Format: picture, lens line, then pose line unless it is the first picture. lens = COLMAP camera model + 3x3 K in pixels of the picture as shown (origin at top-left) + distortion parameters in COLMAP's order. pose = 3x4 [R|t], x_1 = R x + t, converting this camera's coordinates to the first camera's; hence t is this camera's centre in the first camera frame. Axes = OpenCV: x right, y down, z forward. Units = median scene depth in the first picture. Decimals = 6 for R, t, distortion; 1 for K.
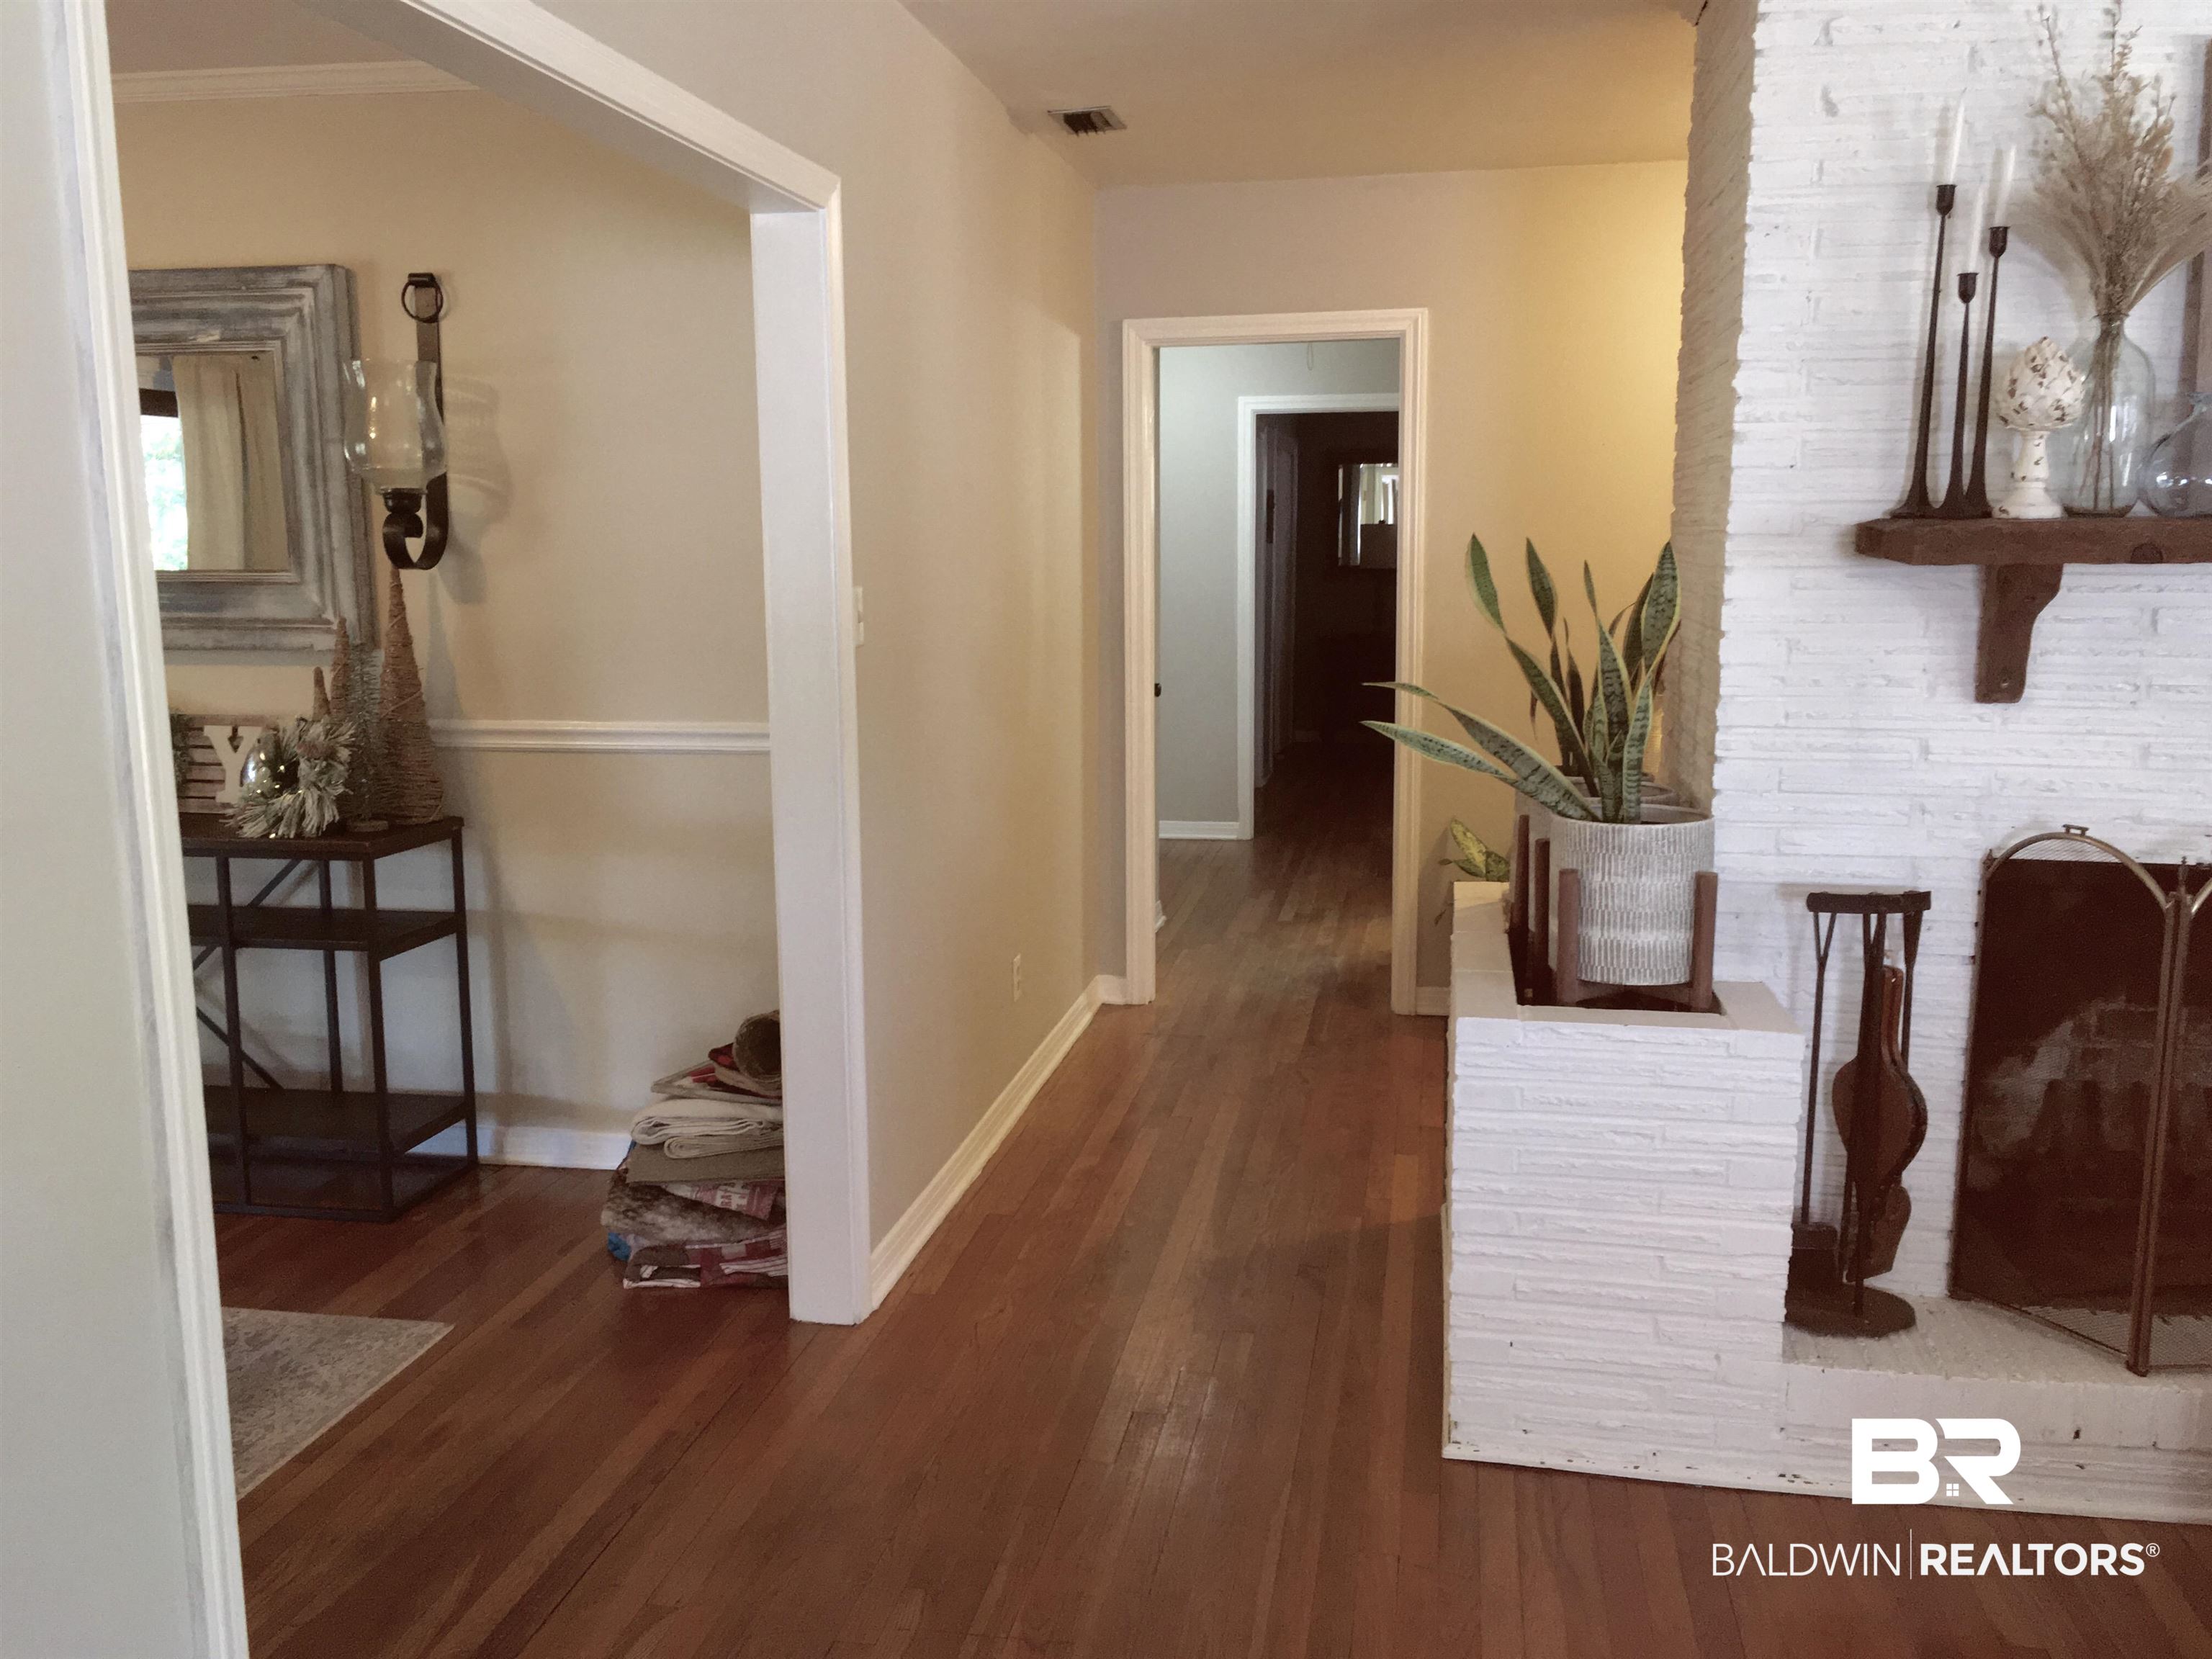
lens RADIAL K [[1871.1, 0, 1127.4], [0, 1871.1, 835.7], [0, 0, 1]] dist [0.081767, -0.103942]
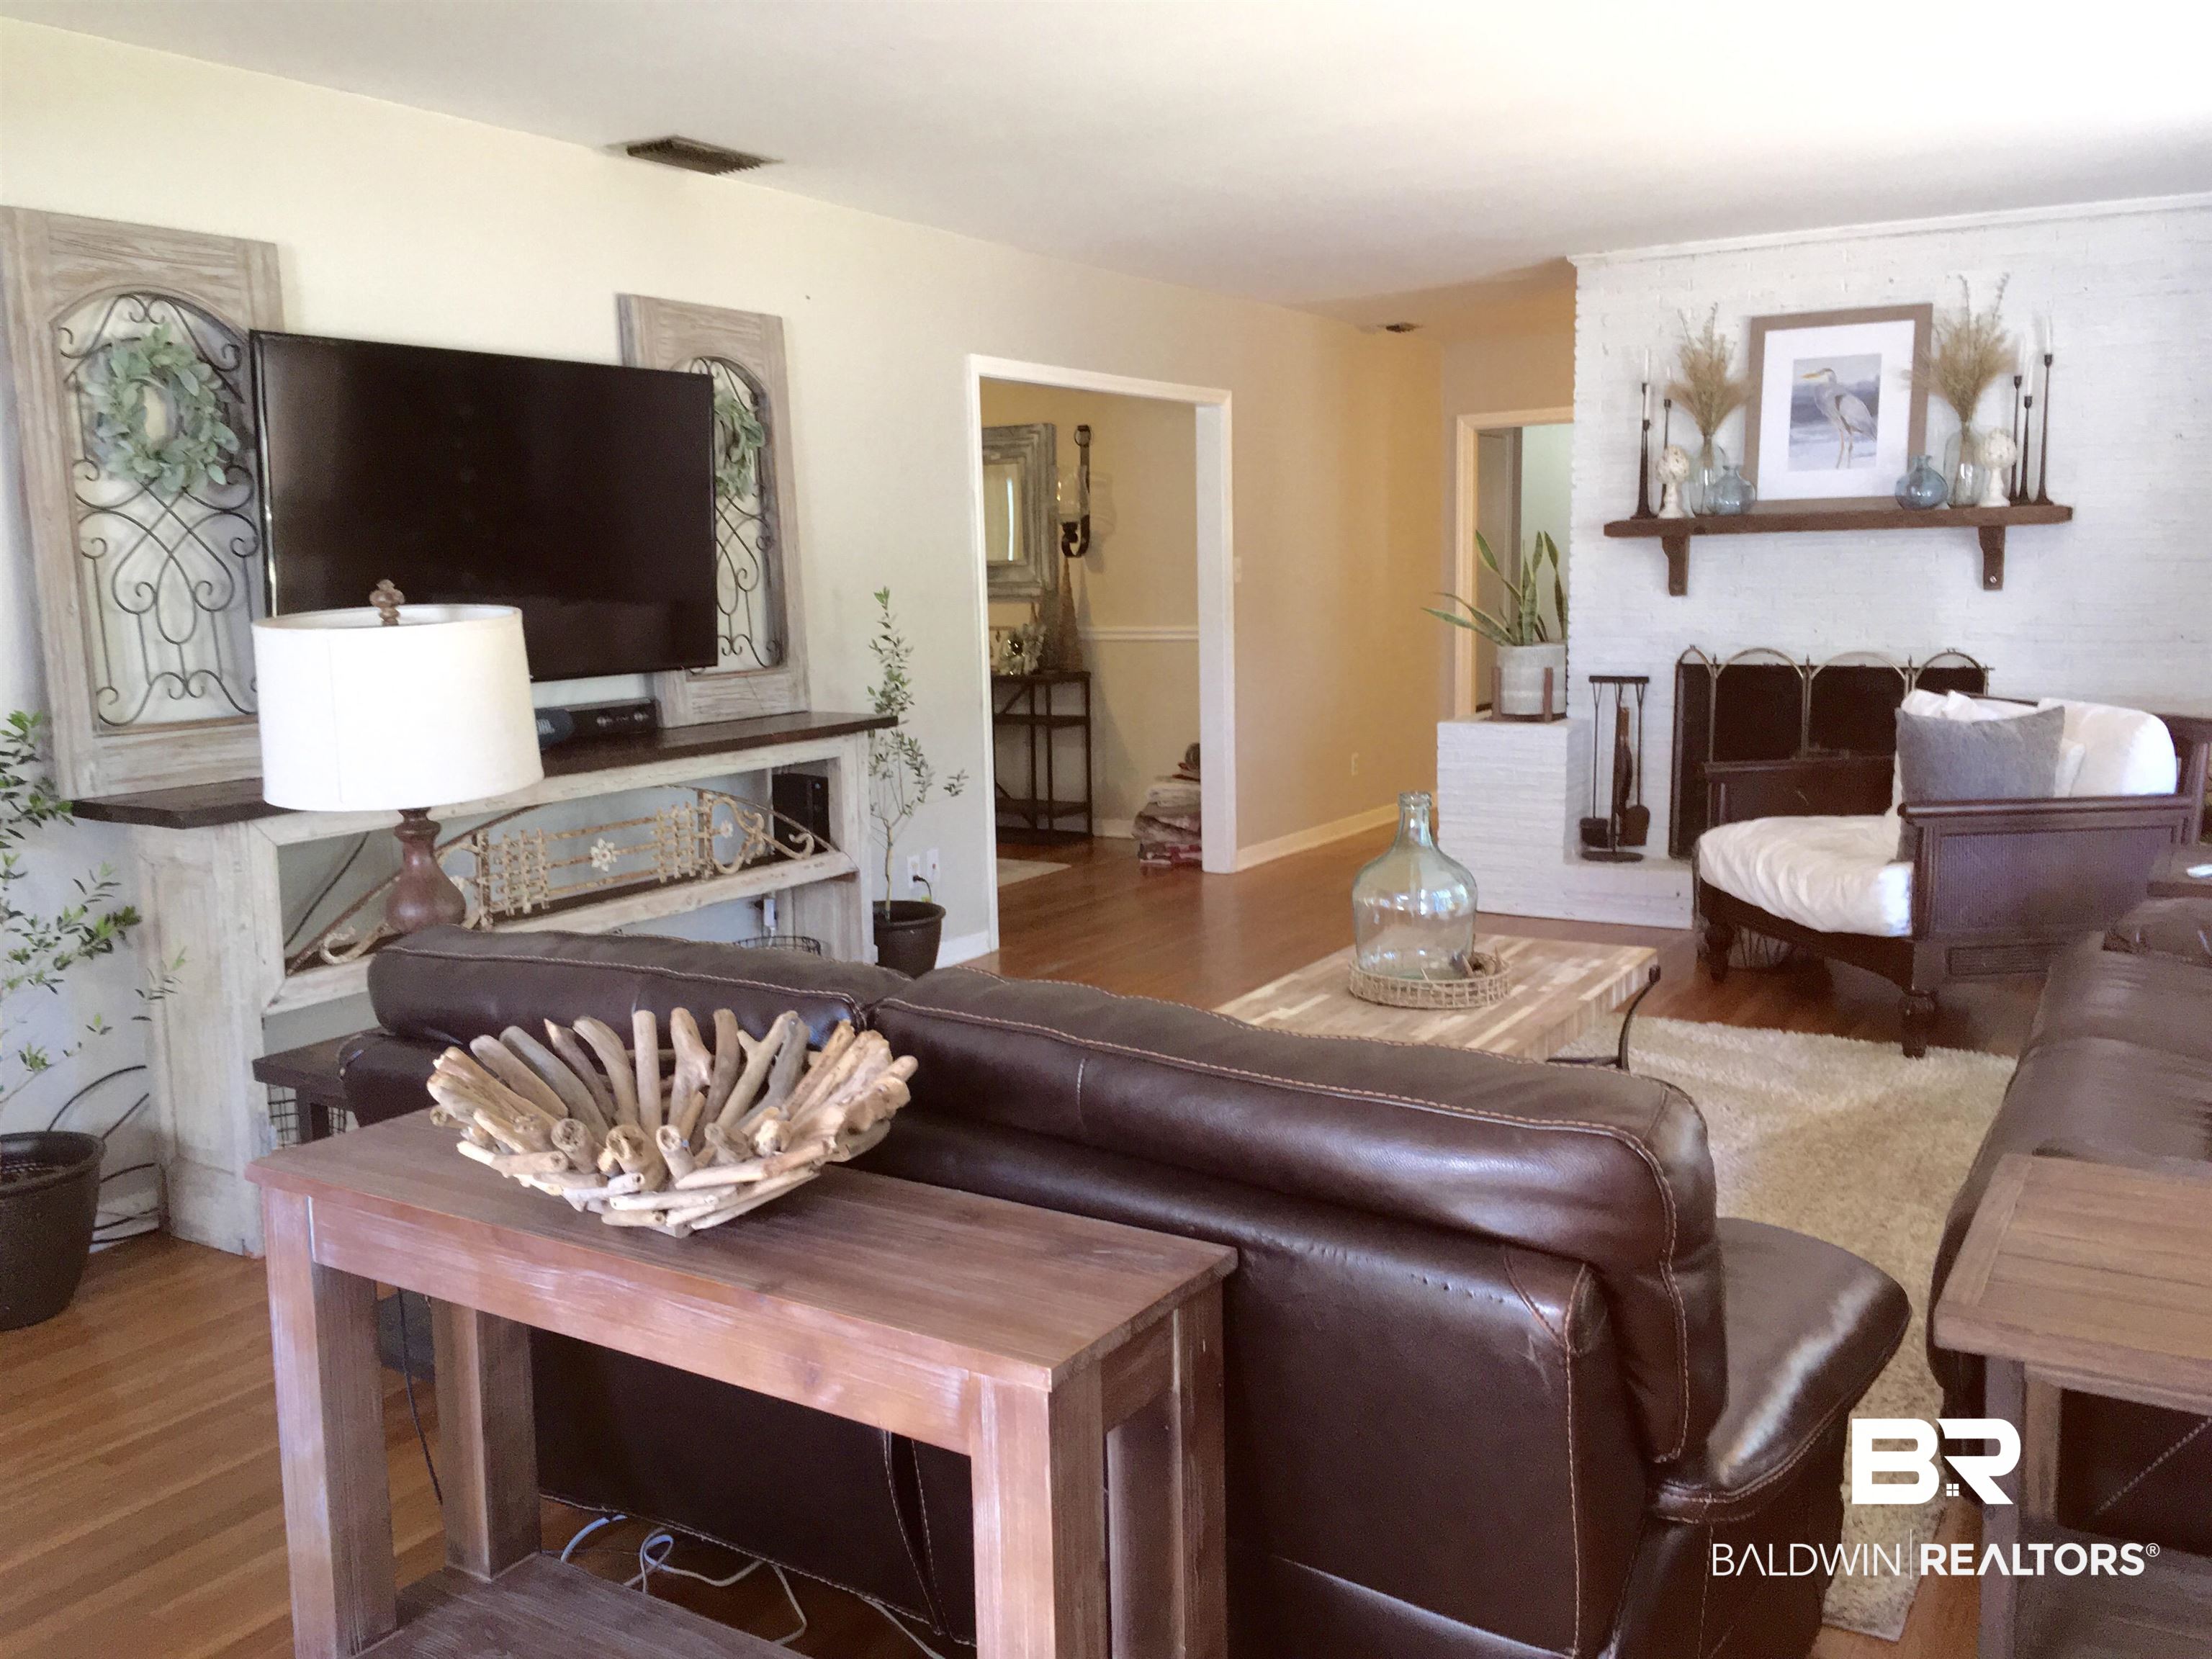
lens RADIAL K [[1871.1, 0, 1122.4], [0, 1871.1, 831.0], [0, 0, 1]] dist [0.081767, -0.103942]
pose [[0.933534, 0.036717, -0.356604, 0.629335], [-0.041424, 0.999126, -0.005568, 0.252213], [0.356088, 0.019970, 0.934239, -1.370324]]
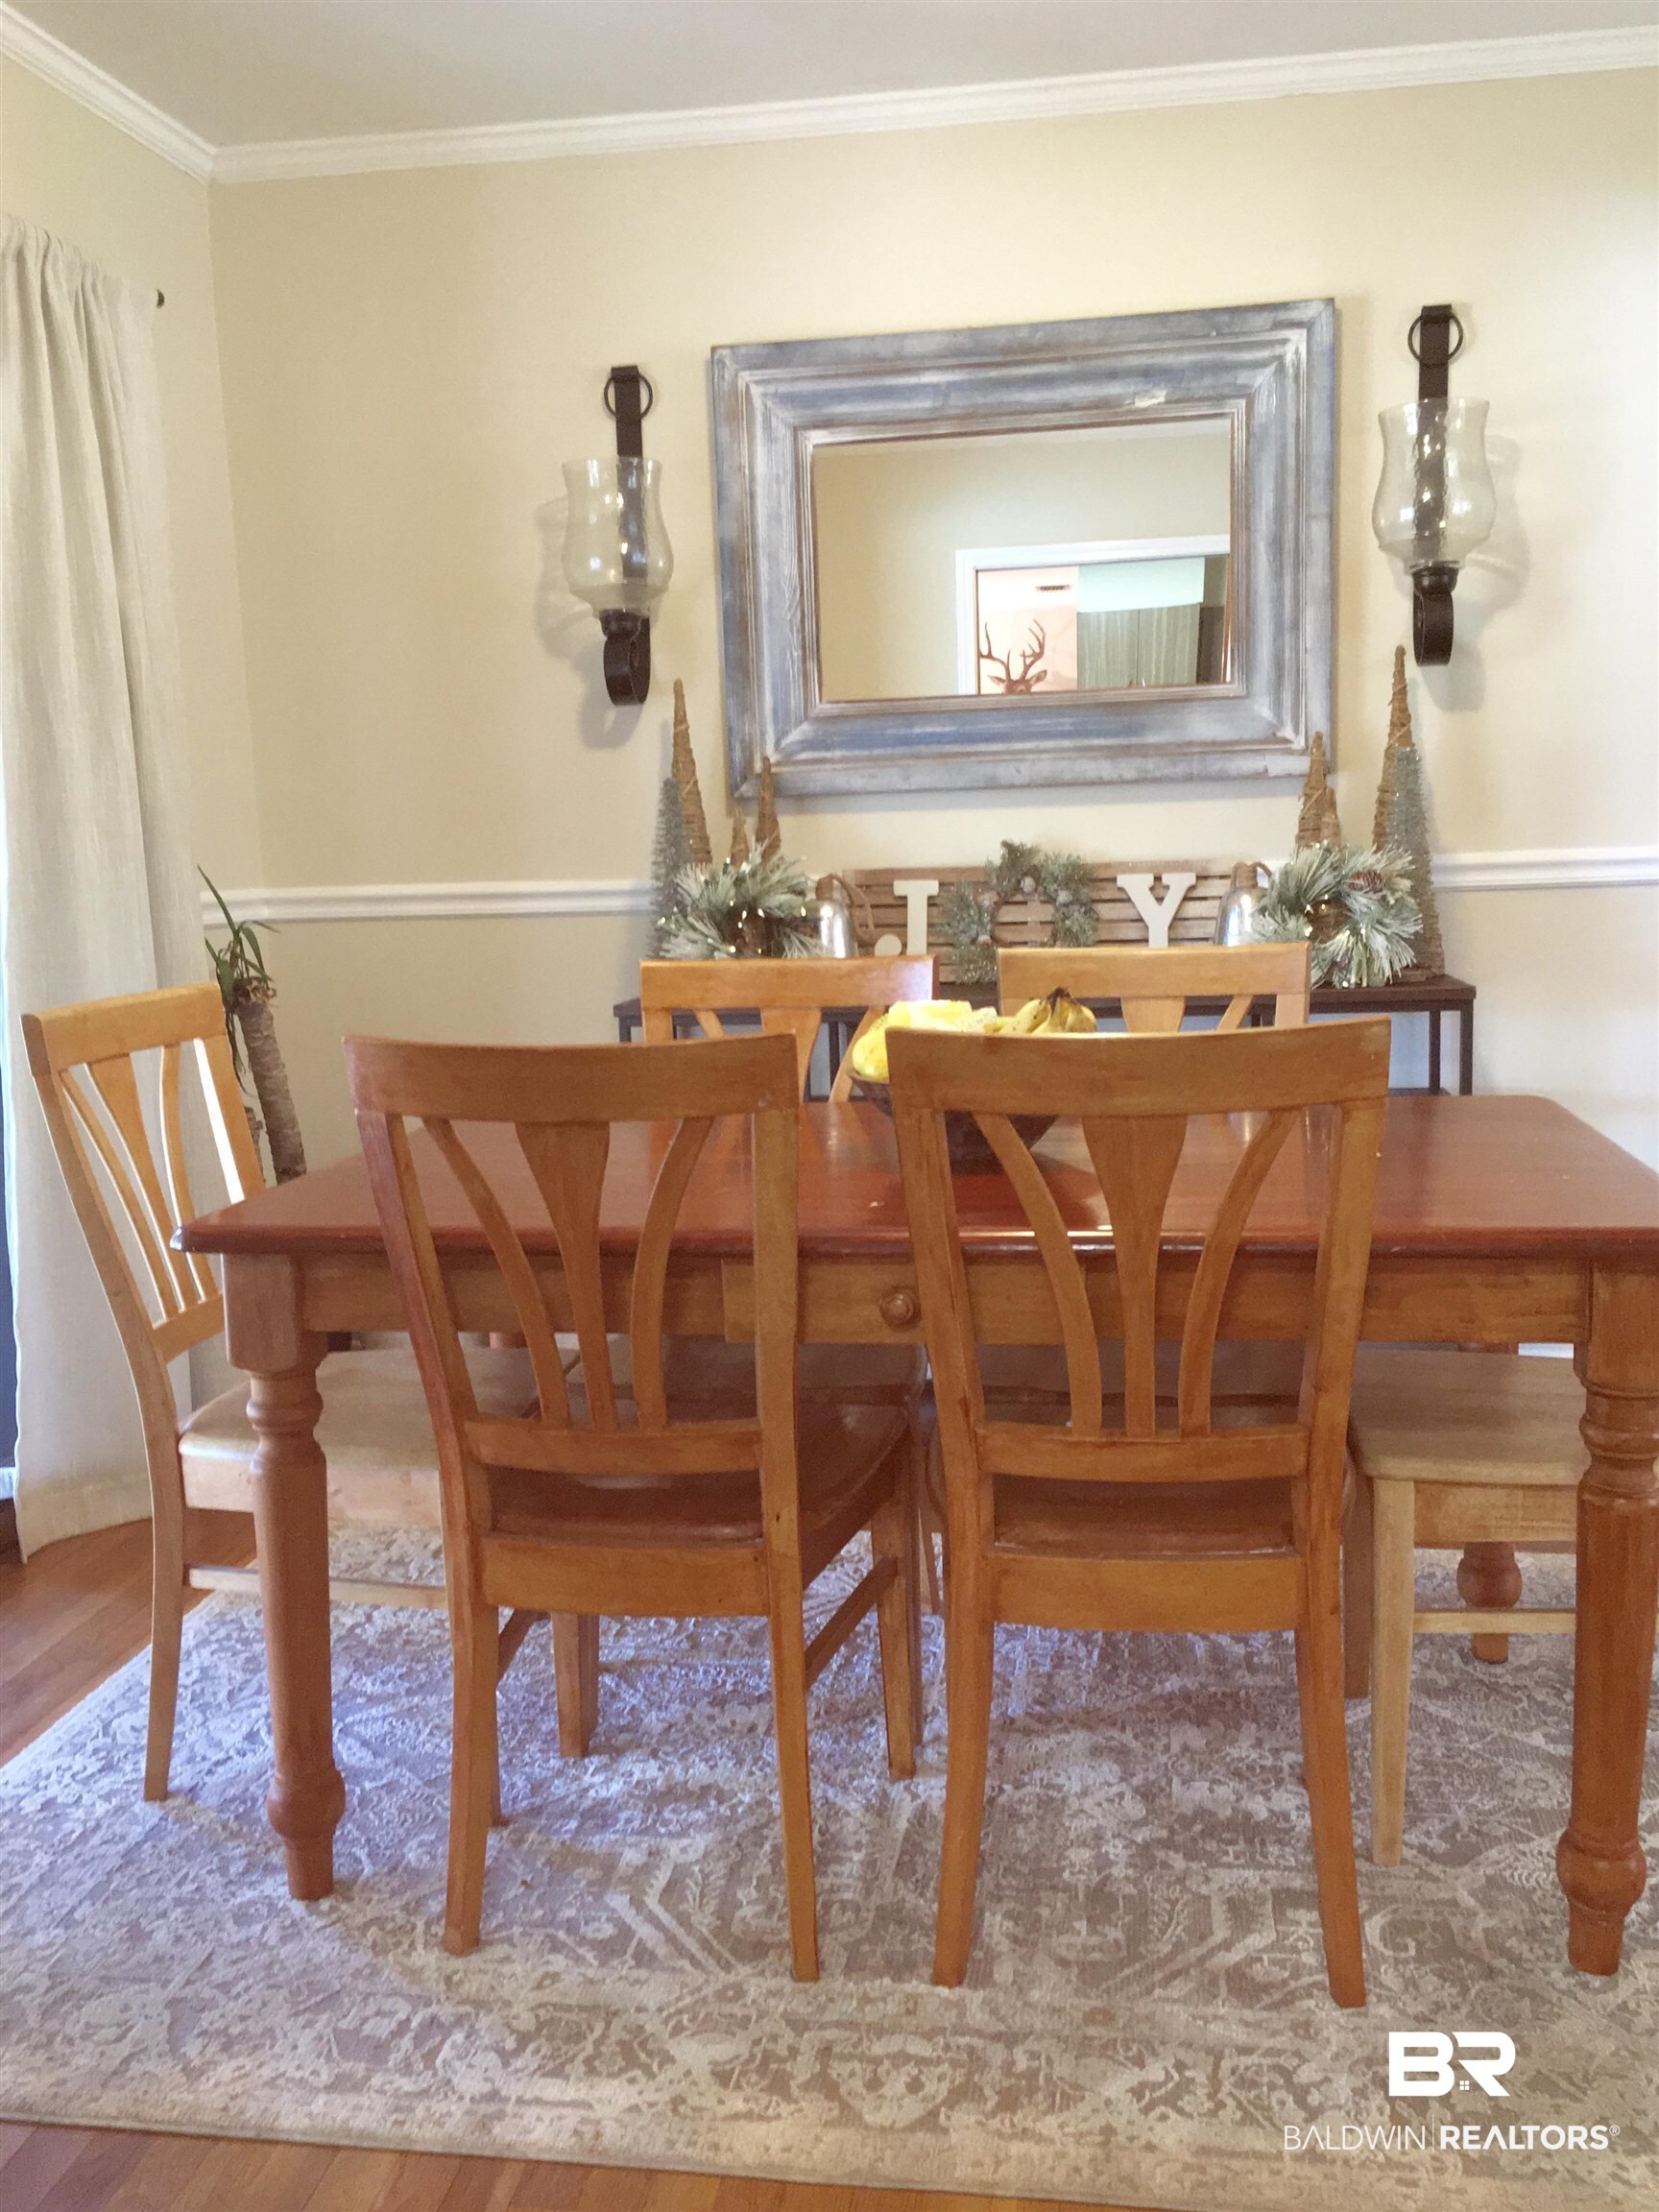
lens RADIAL K [[1871.1, 0, 829.4], [0, 1871.1, 1109.9], [0, 0, 1]] dist [0.081767, -0.103942]
pose [[0.999353, -0.030271, 0.019412, -0.872084], [0.030695, 0.999288, -0.021943, 0.082438], [-0.018734, 0.022525, 0.999571, 0.246309]]
